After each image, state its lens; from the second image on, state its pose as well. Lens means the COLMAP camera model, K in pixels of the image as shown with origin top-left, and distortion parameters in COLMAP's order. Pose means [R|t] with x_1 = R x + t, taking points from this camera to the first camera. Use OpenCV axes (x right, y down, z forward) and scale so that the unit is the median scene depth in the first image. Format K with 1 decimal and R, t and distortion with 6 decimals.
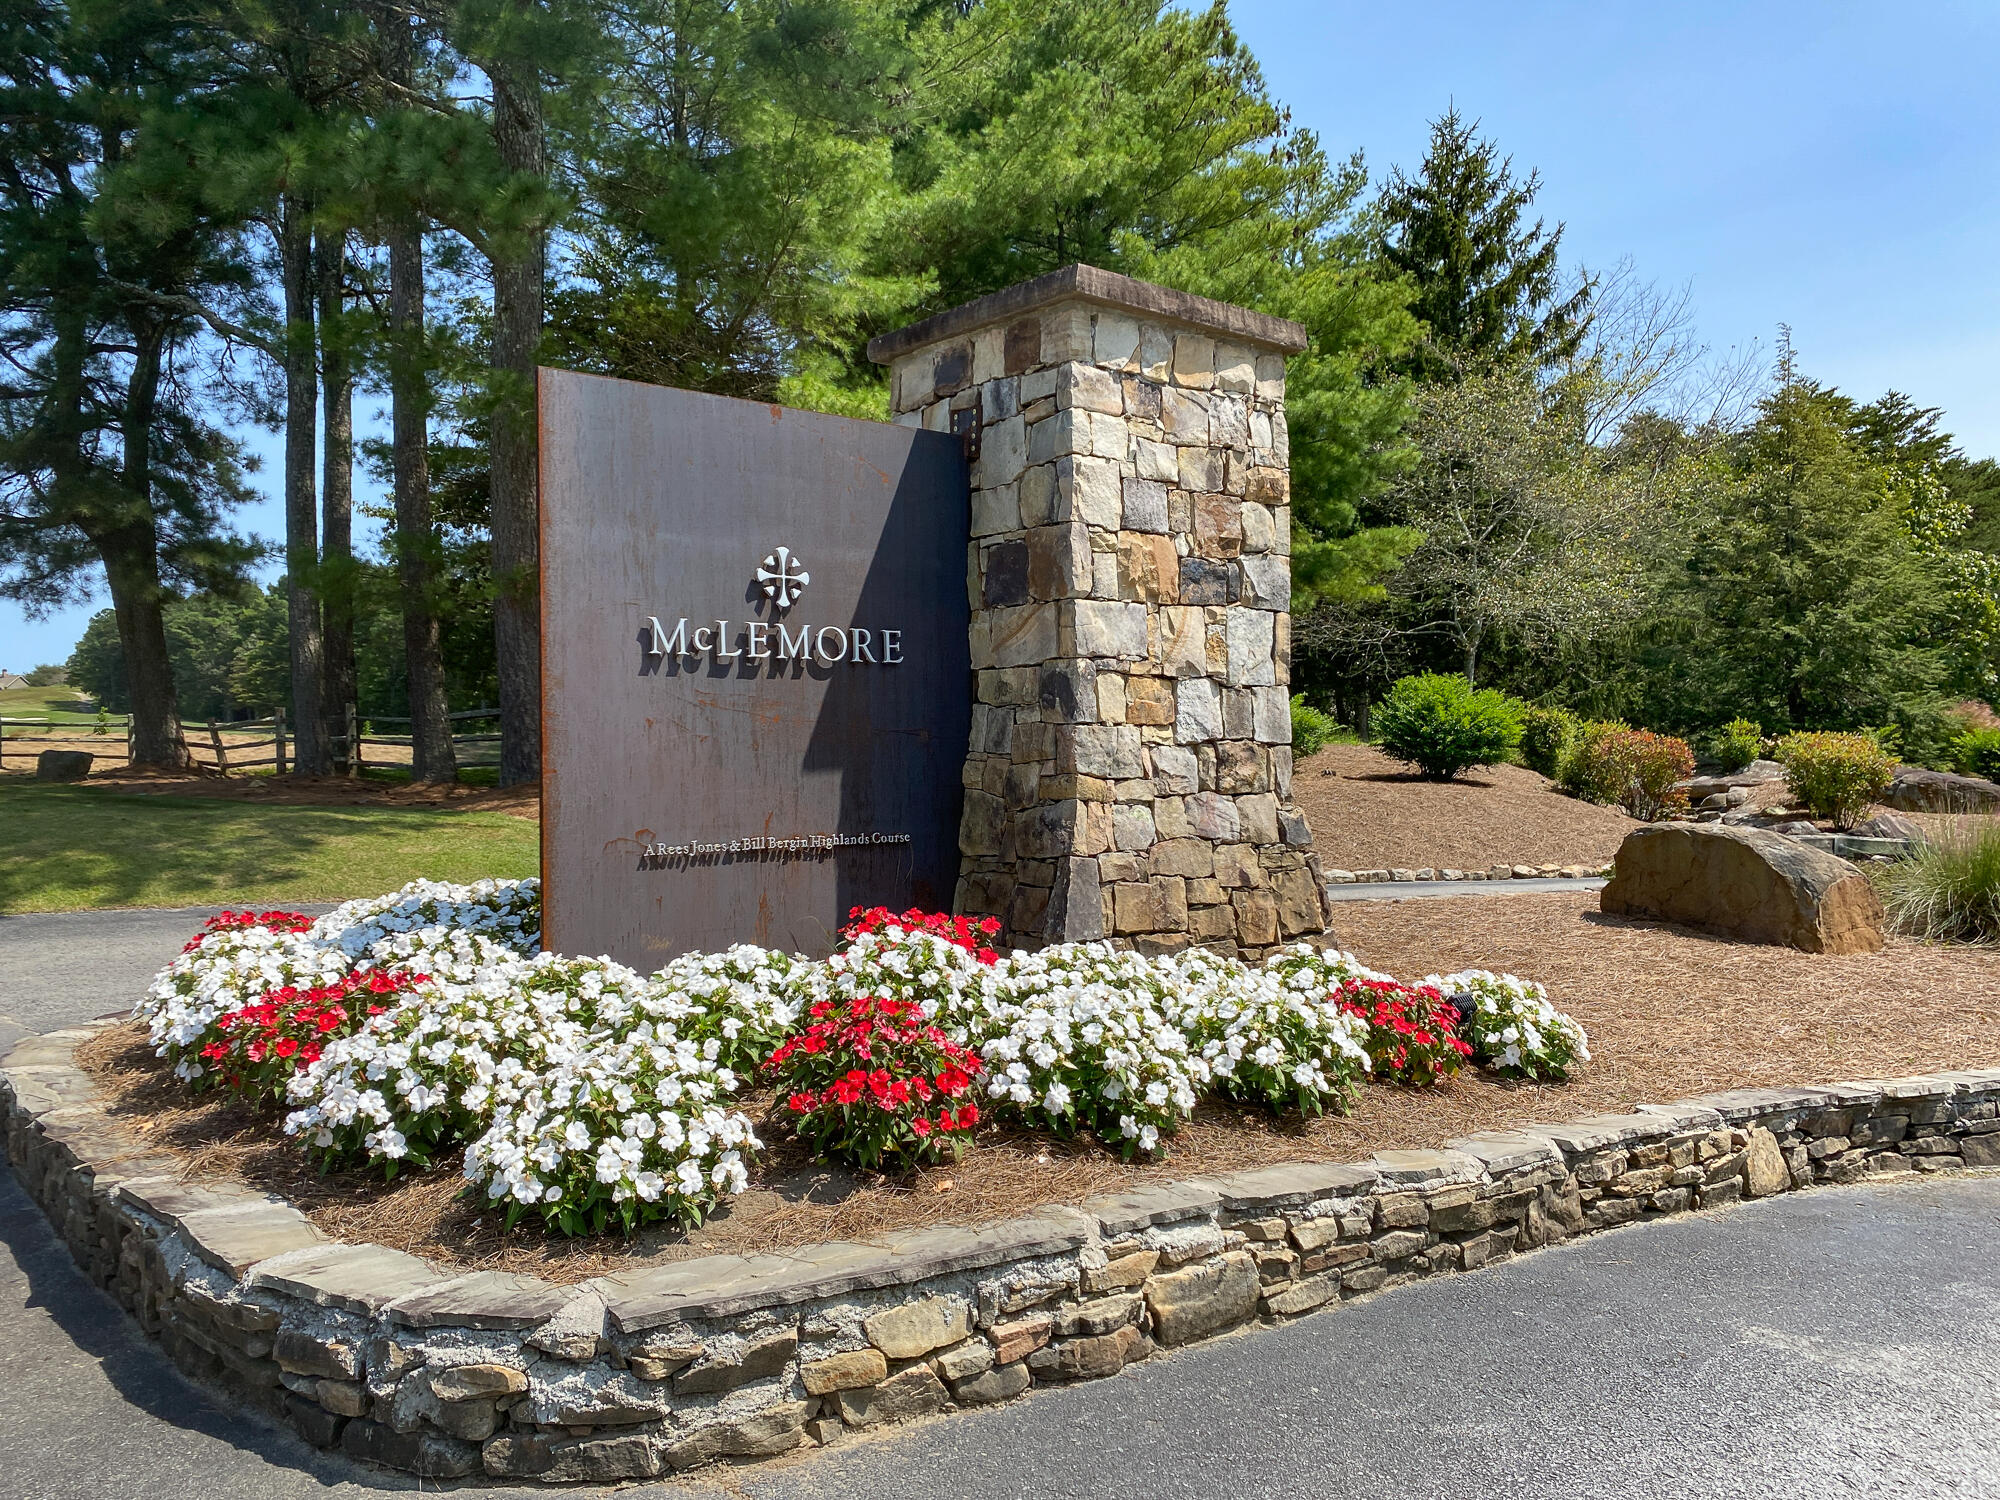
lens RADIAL K [[1500.7, 0, 1000.0], [0, 1500.7, 750.0], [0, 0, 1]] dist [0.066219, -0.308372]
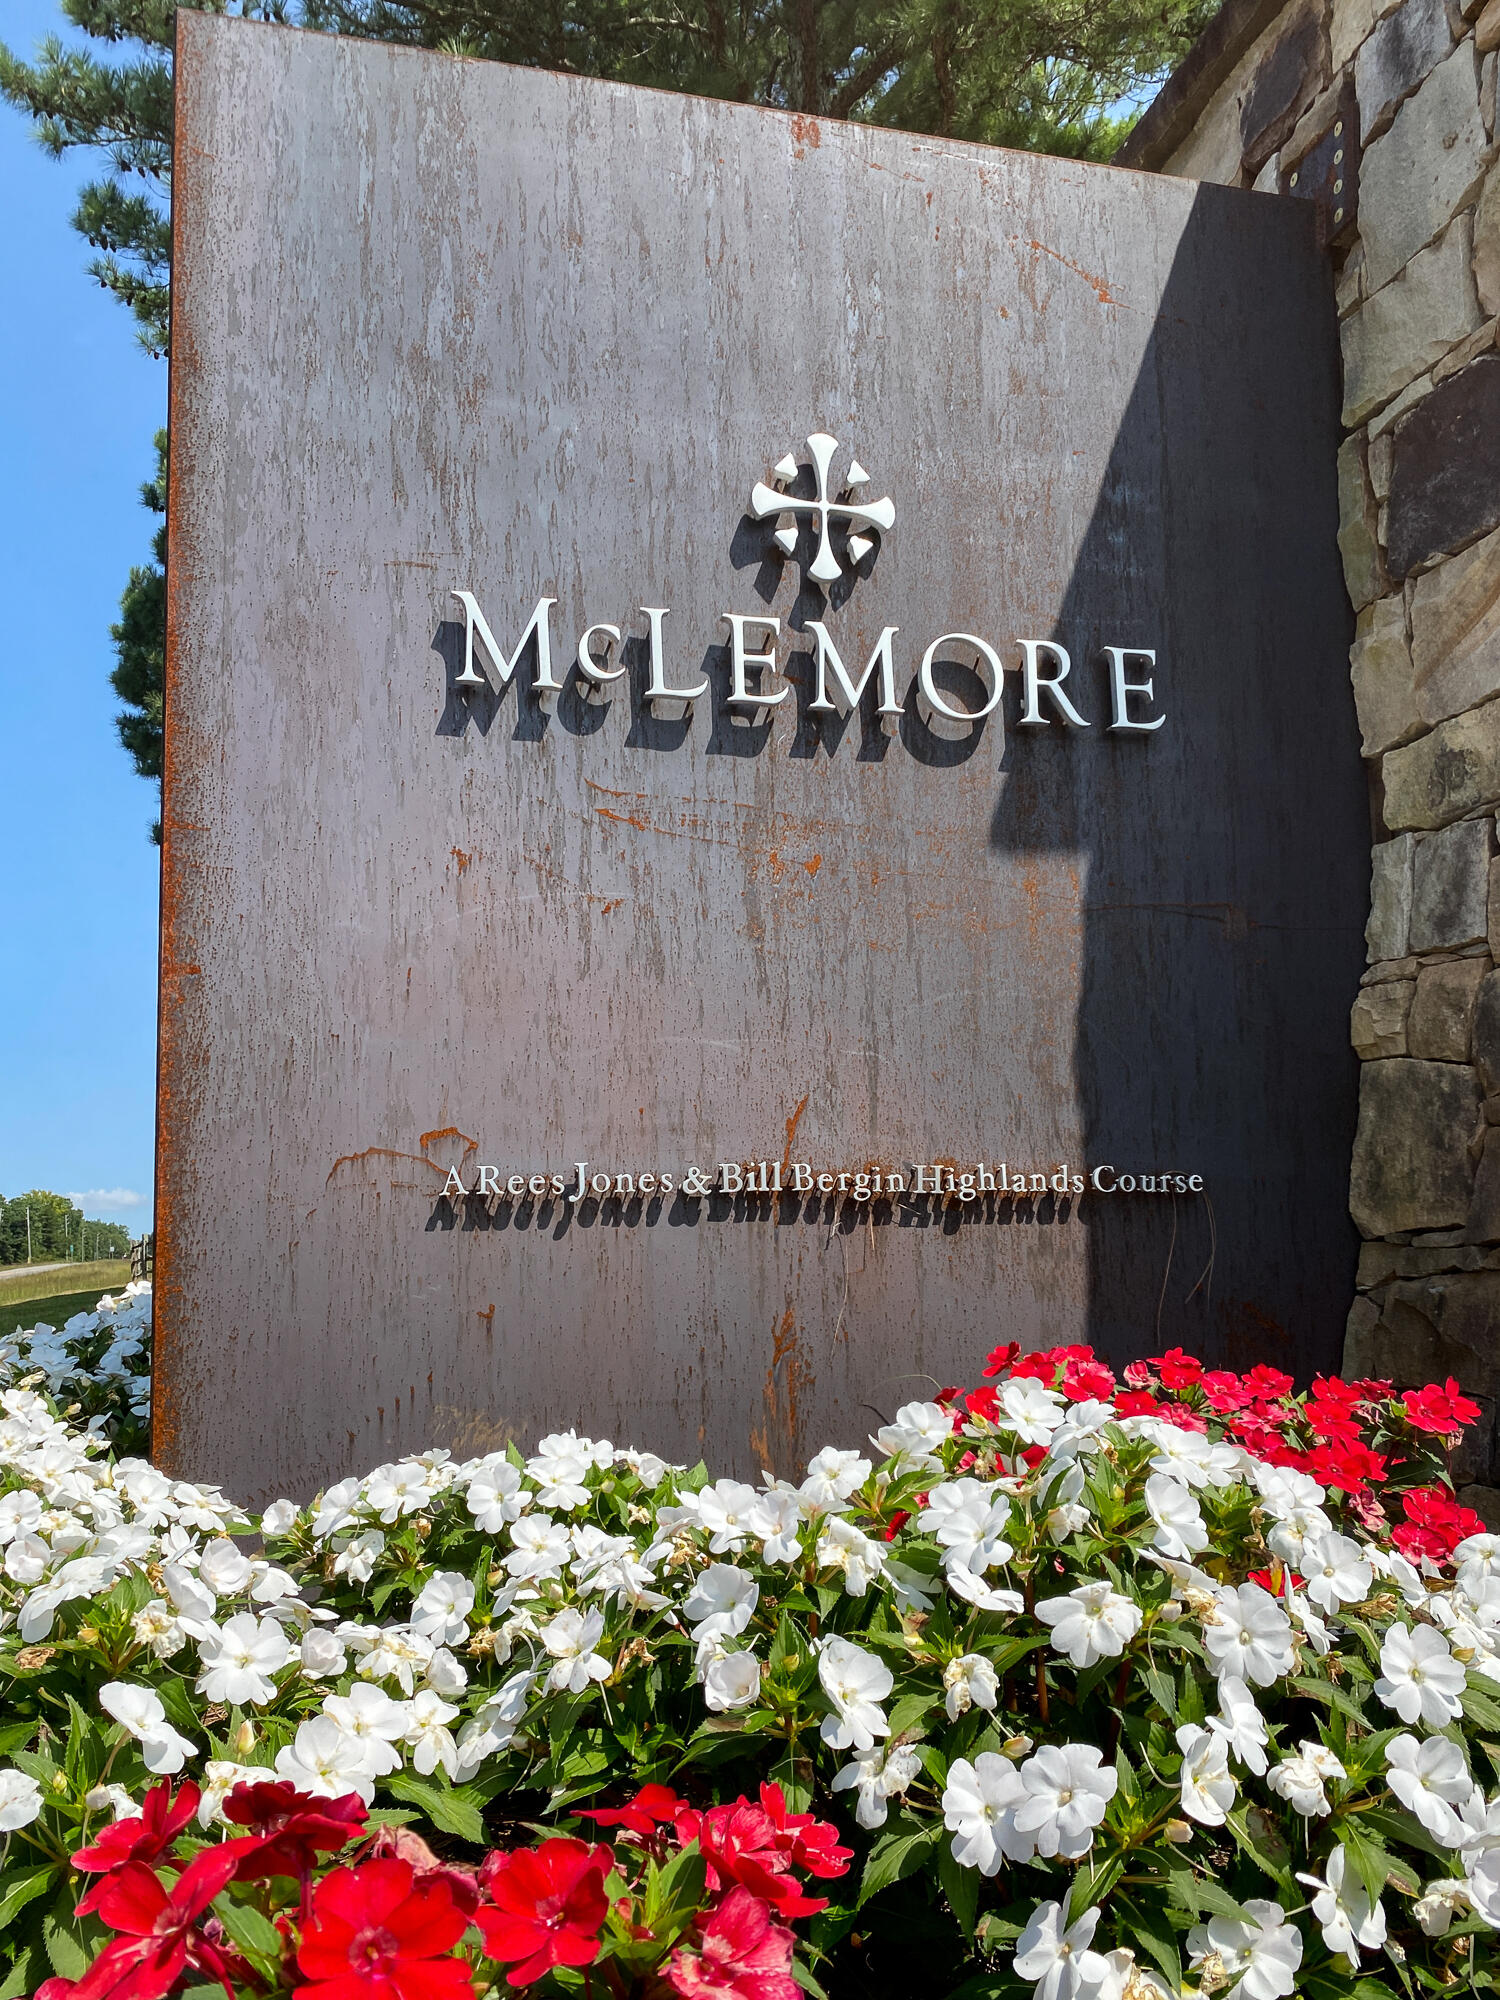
lens RADIAL K [[1569.8, 0, 724.5], [0, 1569.8, 1093.0], [0, 0, 1]] dist [0.076213, -0.137176]
pose [[0.902875, -0.052026, -0.426744, 0.002657], [0.007731, 0.994455, -0.104883, 0.083487], [0.429834, 0.091397, 0.898270, 0.632062]]
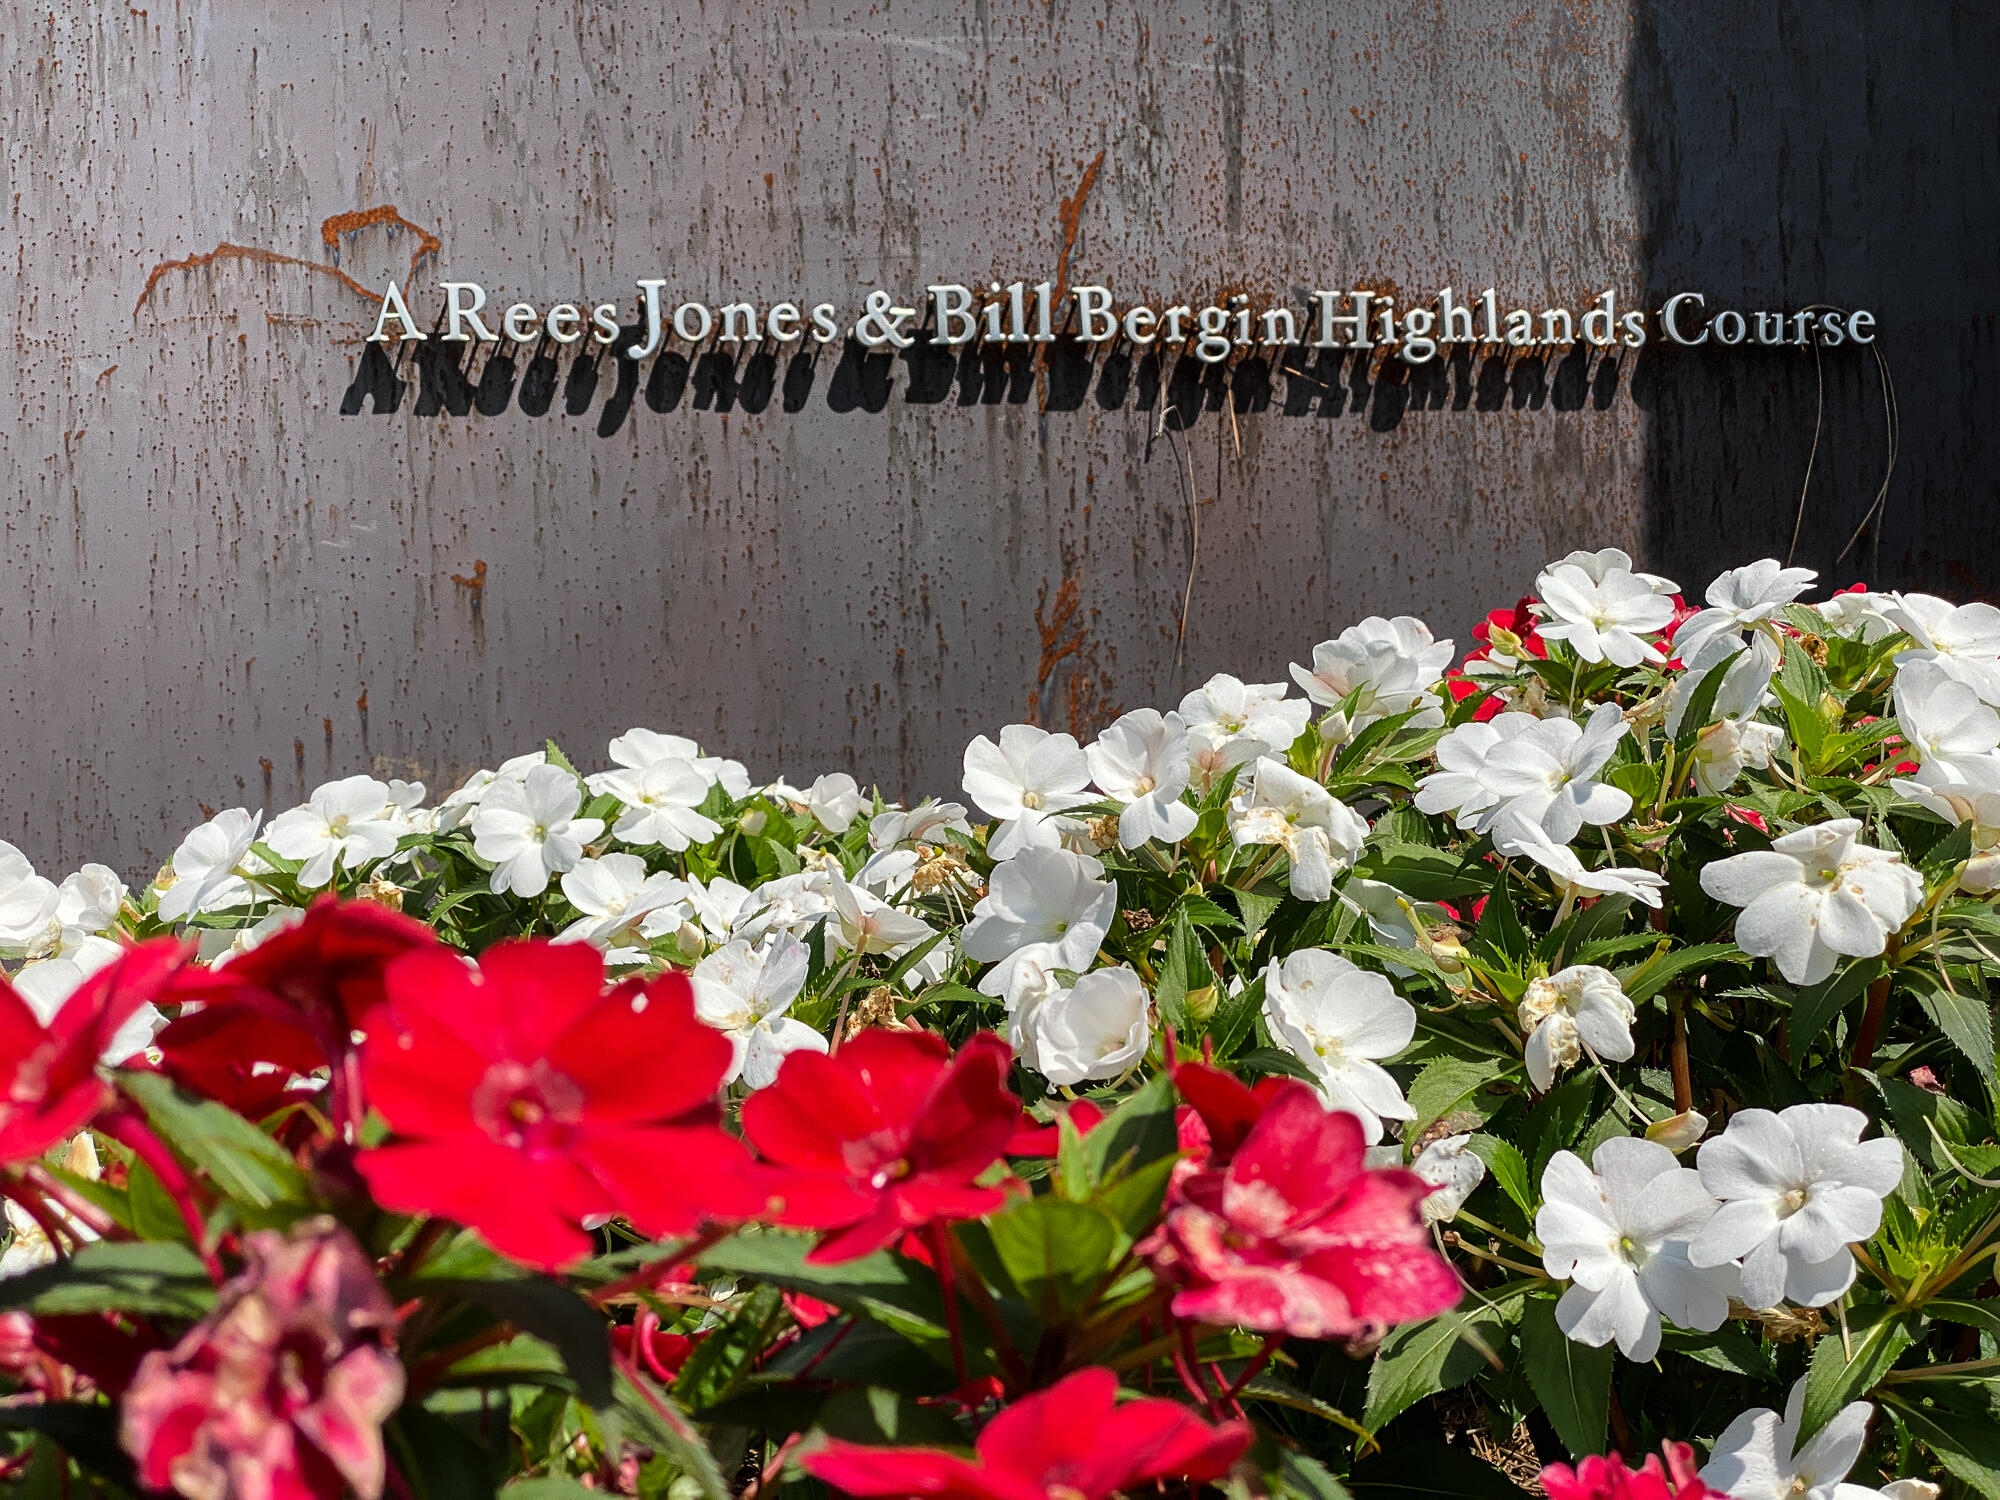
lens RADIAL K [[2956.2, 0, 1000.0], [0, 2956.2, 750.0], [0, 0, 1]] dist [0.038215, -0.103227]
pose [[0.921991, -0.011144, -0.387050, -0.017205], [0.019810, 0.999634, 0.018409, 0.111468], [0.386703, -0.024640, 0.921875, 0.648507]]
